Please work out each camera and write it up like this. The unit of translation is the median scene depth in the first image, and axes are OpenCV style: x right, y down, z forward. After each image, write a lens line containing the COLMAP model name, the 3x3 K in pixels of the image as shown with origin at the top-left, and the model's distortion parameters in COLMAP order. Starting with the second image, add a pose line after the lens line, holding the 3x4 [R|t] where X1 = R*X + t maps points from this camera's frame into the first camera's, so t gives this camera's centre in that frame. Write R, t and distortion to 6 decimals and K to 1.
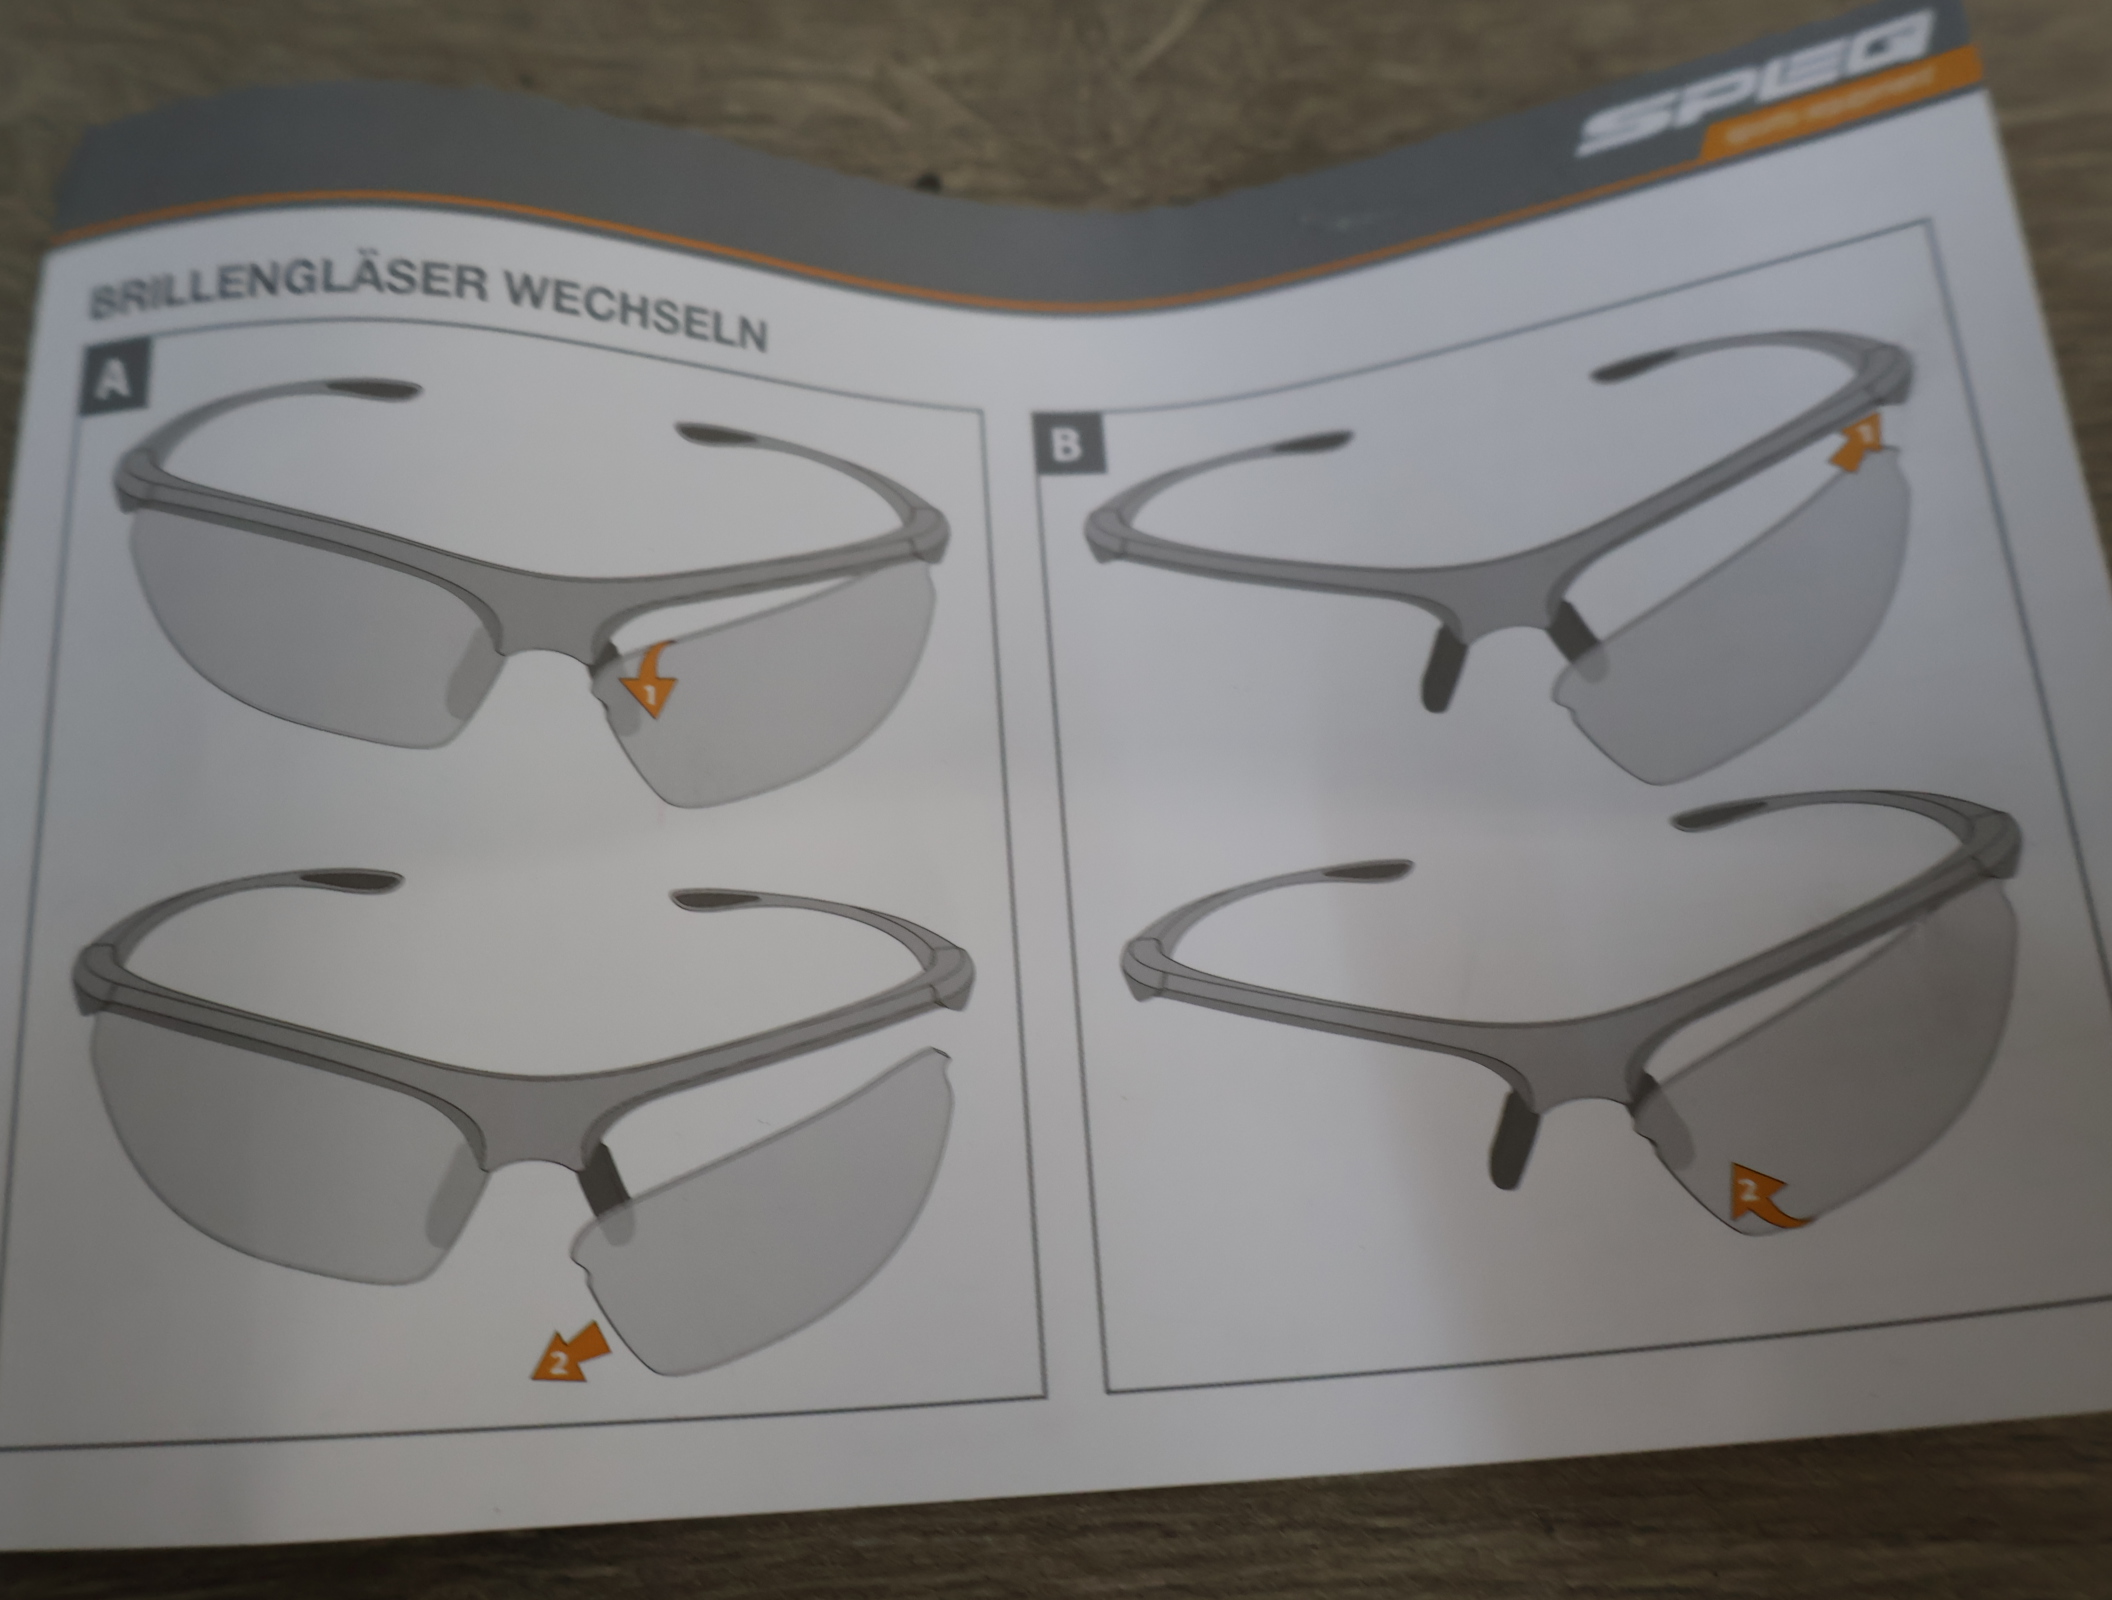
lens RADIAL K [[2148.9, 0, 1042.0], [0, 2148.9, 800.8], [0, 0, 1]] dist [0.010008, -0.007433]
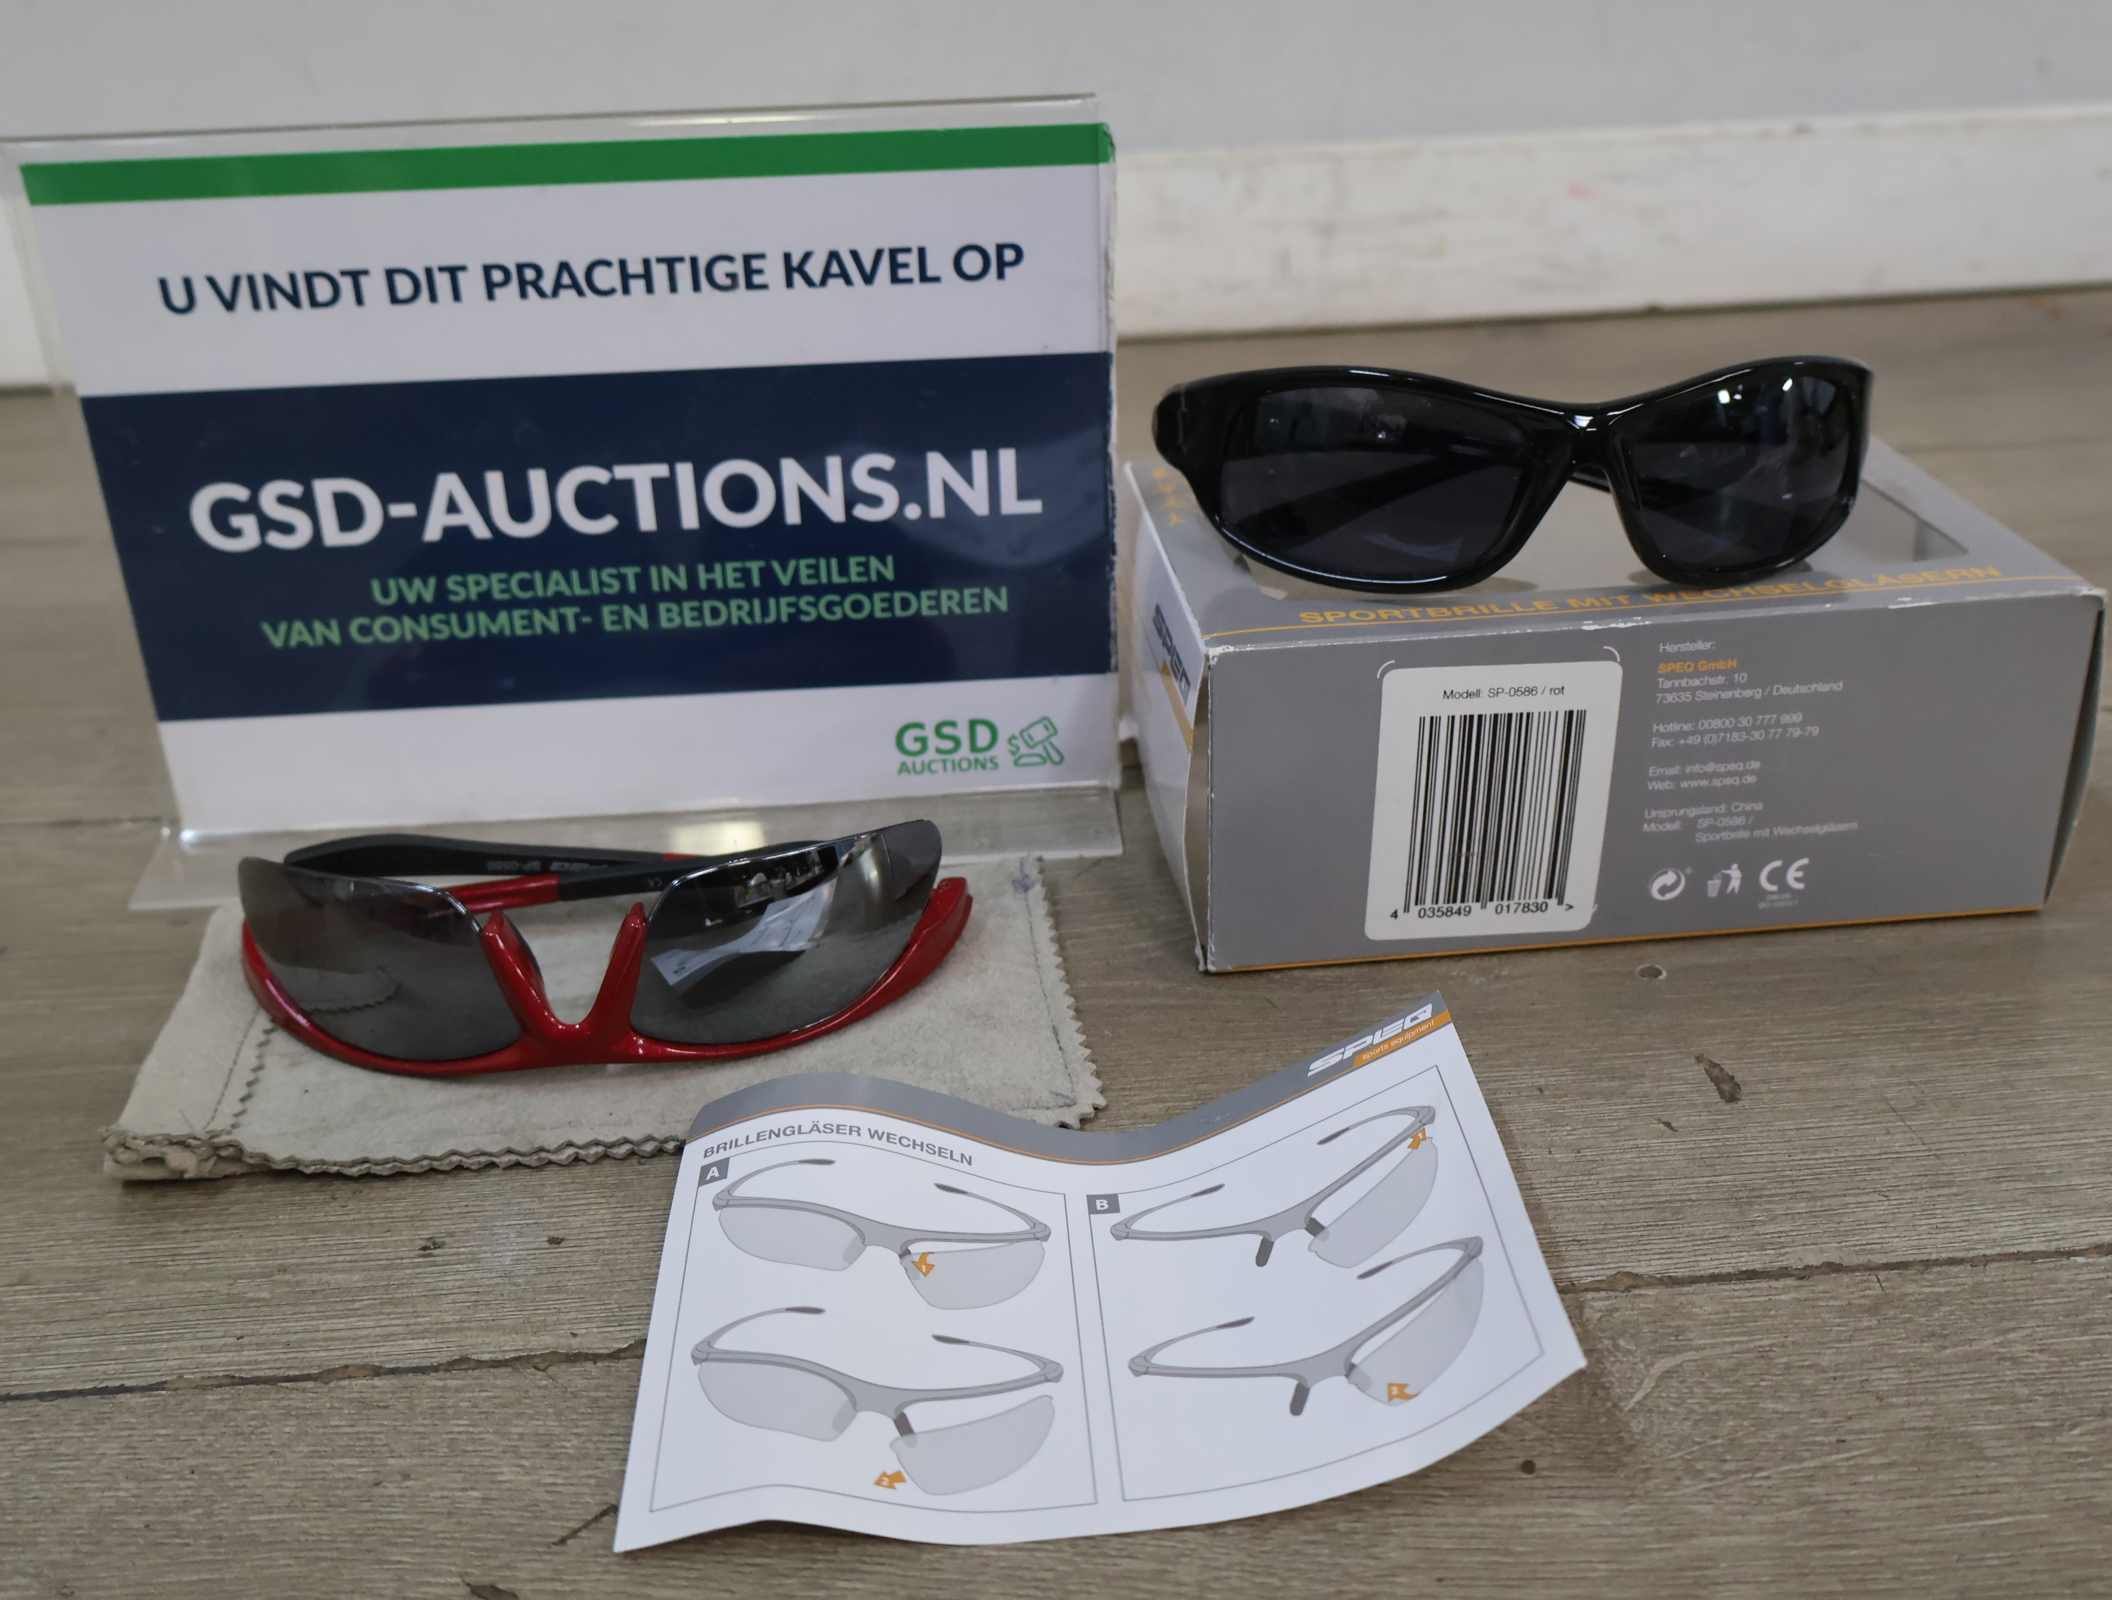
lens RADIAL K [[2148.9, 0, 1042.0], [0, 2148.9, 800.8], [0, 0, 1]] dist [0.010008, -0.007433]
pose [[0.994259, -0.088811, -0.059683, 0.136503], [0.025399, 0.737717, -0.674632, 1.180059], [0.103944, 0.669243, 0.735738, -1.087789]]
